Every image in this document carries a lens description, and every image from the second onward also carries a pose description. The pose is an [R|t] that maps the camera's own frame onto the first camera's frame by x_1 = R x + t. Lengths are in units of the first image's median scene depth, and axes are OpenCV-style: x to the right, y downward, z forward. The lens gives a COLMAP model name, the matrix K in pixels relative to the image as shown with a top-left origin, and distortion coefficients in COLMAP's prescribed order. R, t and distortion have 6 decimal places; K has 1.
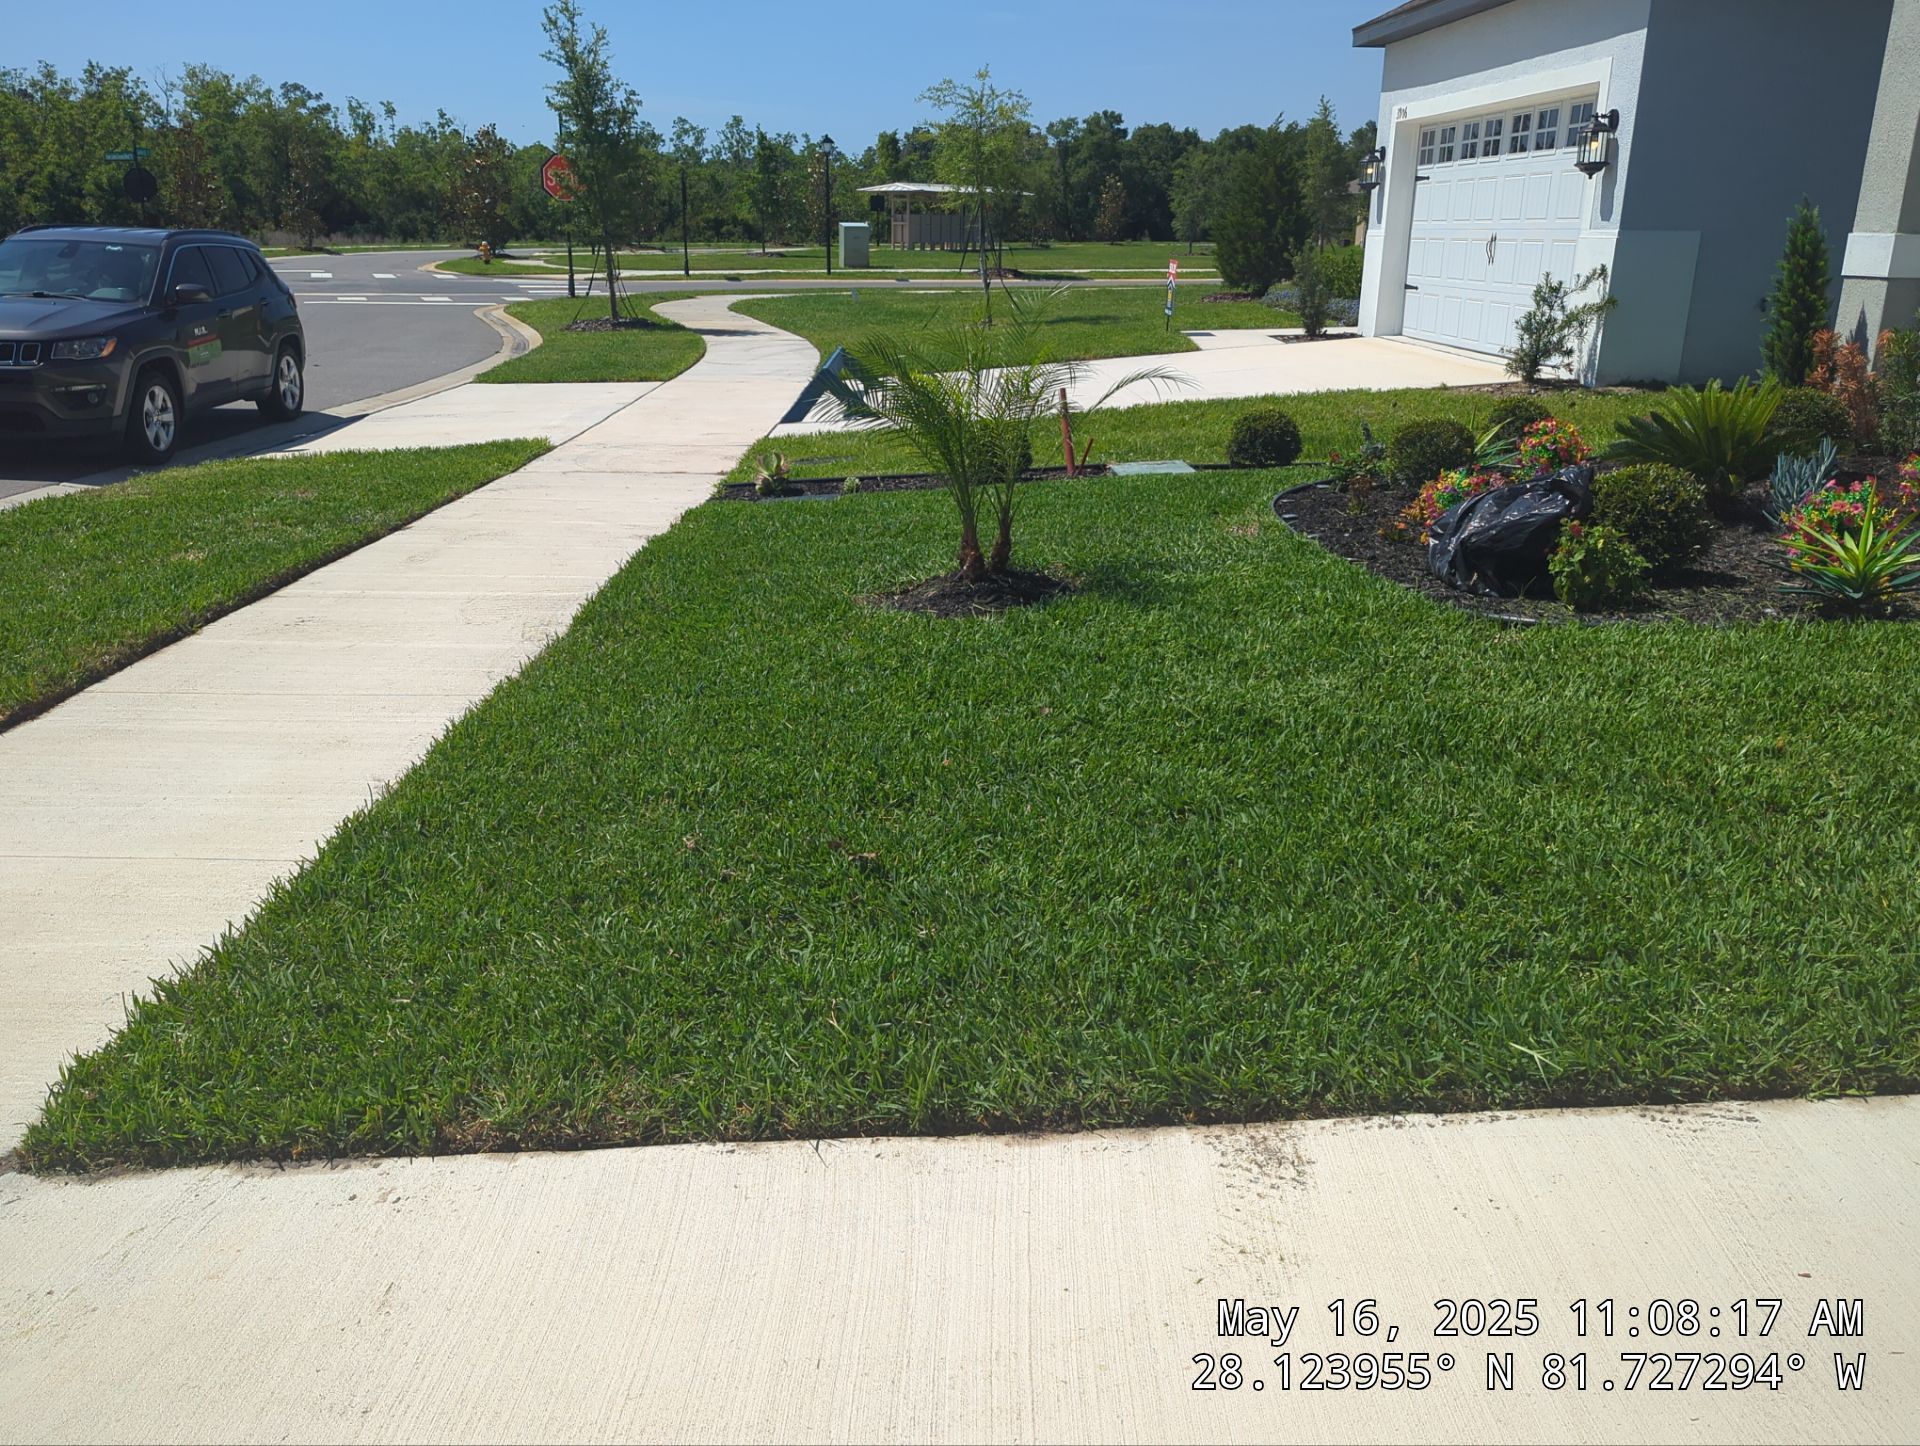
lens RADIAL K [[1556.6, 0, 949.9], [0, 1556.6, 720.5], [0, 0, 1]] dist [0.071679, -0.059204]
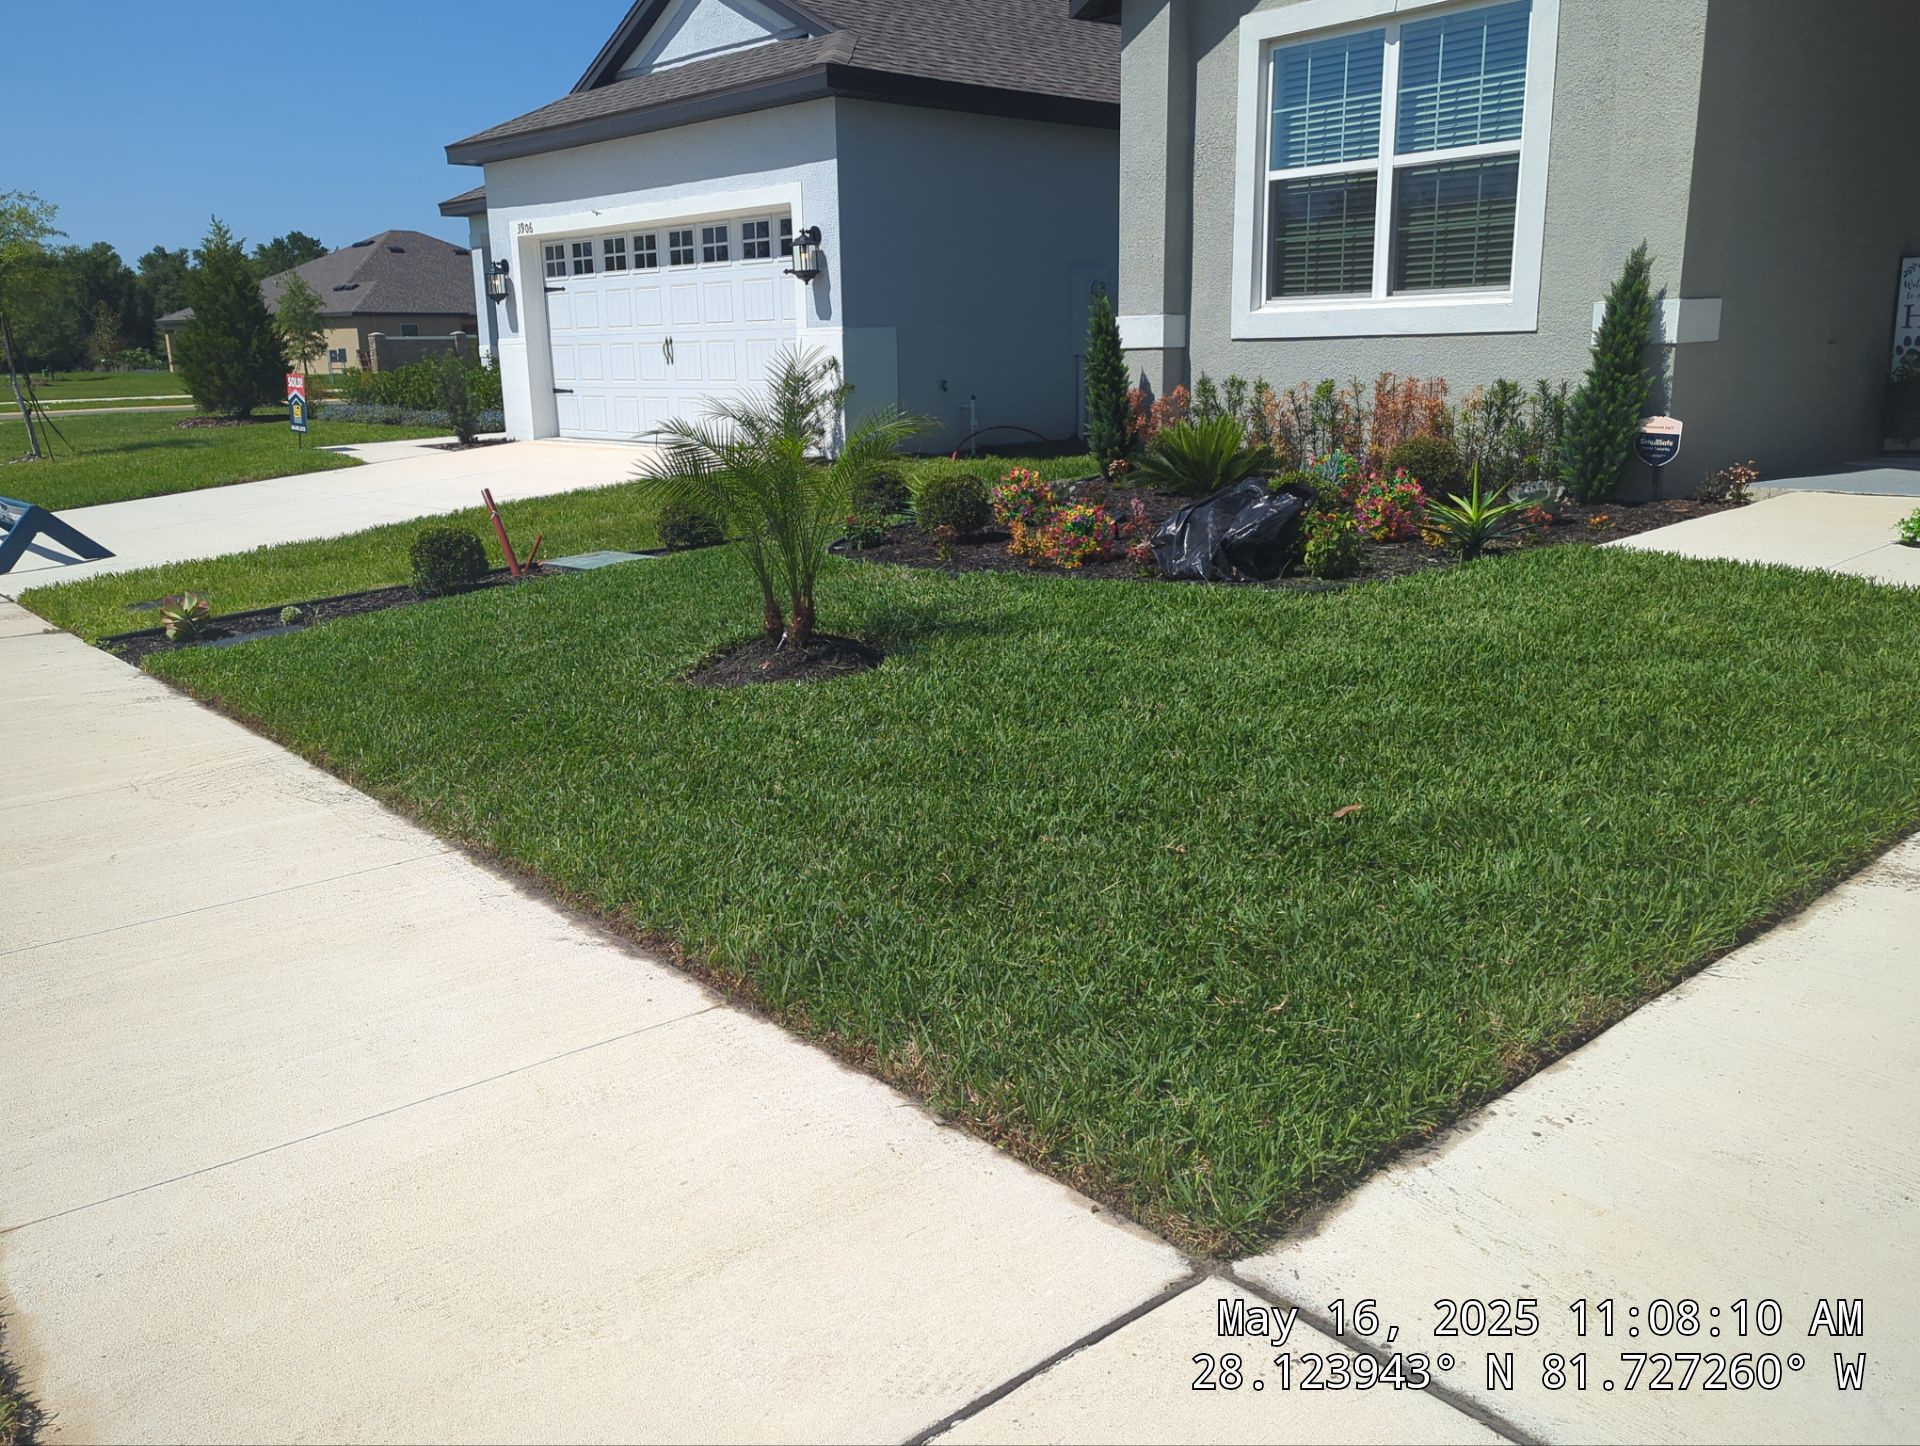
lens RADIAL K [[1556.6, 0, 945.6], [0, 1556.6, 723.5], [0, 0, 1]] dist [0.071679, -0.059204]
pose [[0.764342, -0.178790, 0.619529, -0.202109], [0.223005, 0.974798, 0.006185, -0.009697], [-0.605021, 0.133430, 0.784949, 0.057549]]
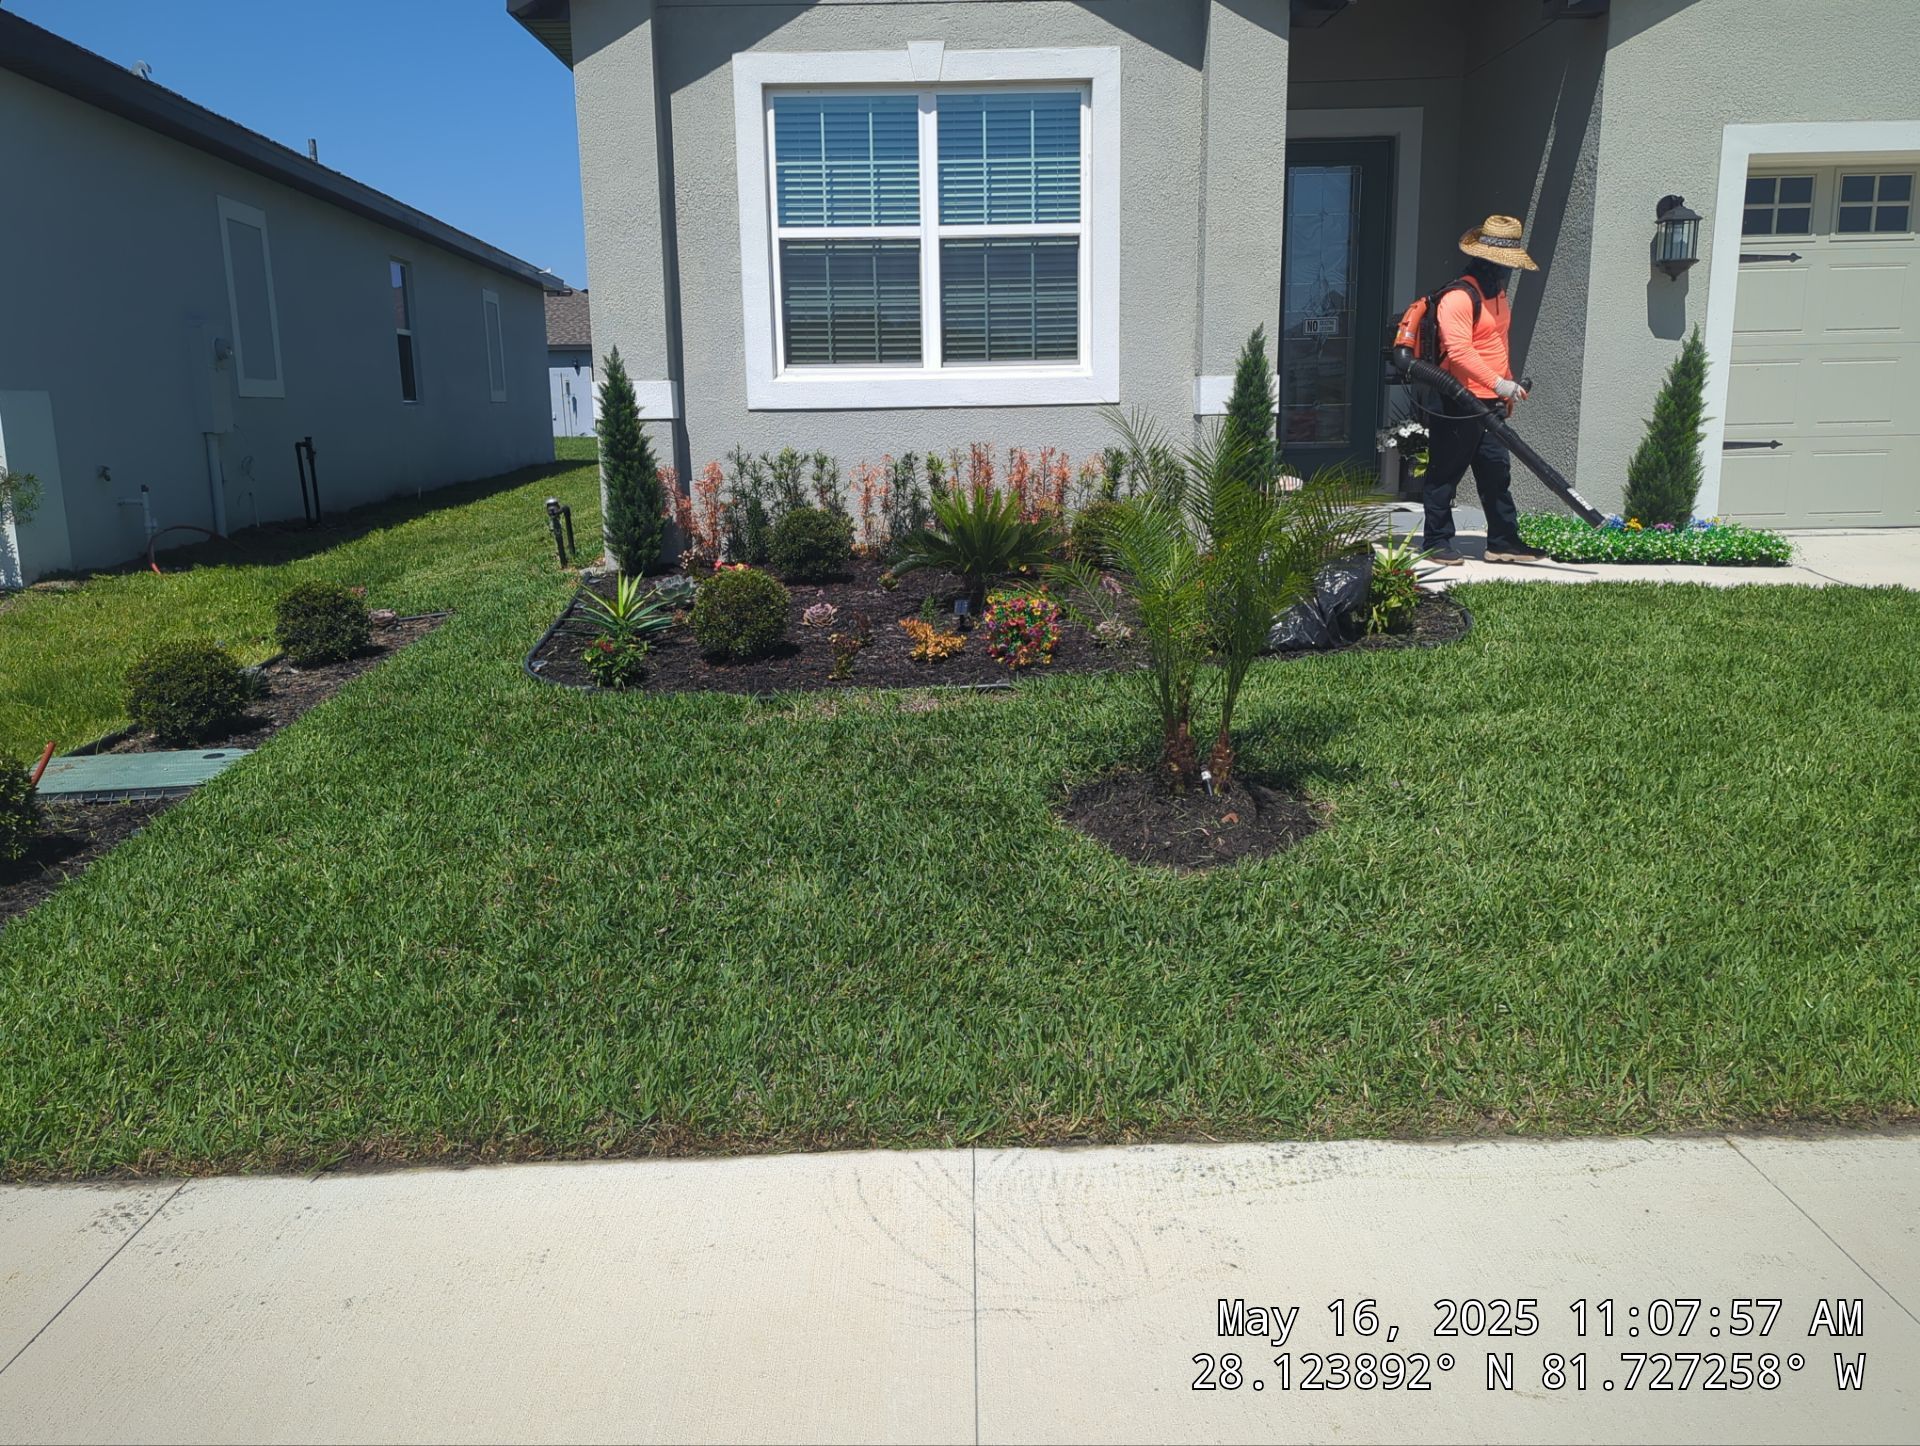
lens RADIAL K [[1556.6, 0, 955.1], [0, 1556.6, 716.8], [0, 0, 1]] dist [0.071679, -0.059204]
pose [[-0.023820, -0.206317, 0.978195, -0.267521], [0.319634, 0.925542, 0.202995, -0.117829], [-0.947242, 0.317499, 0.043900, 0.398506]]
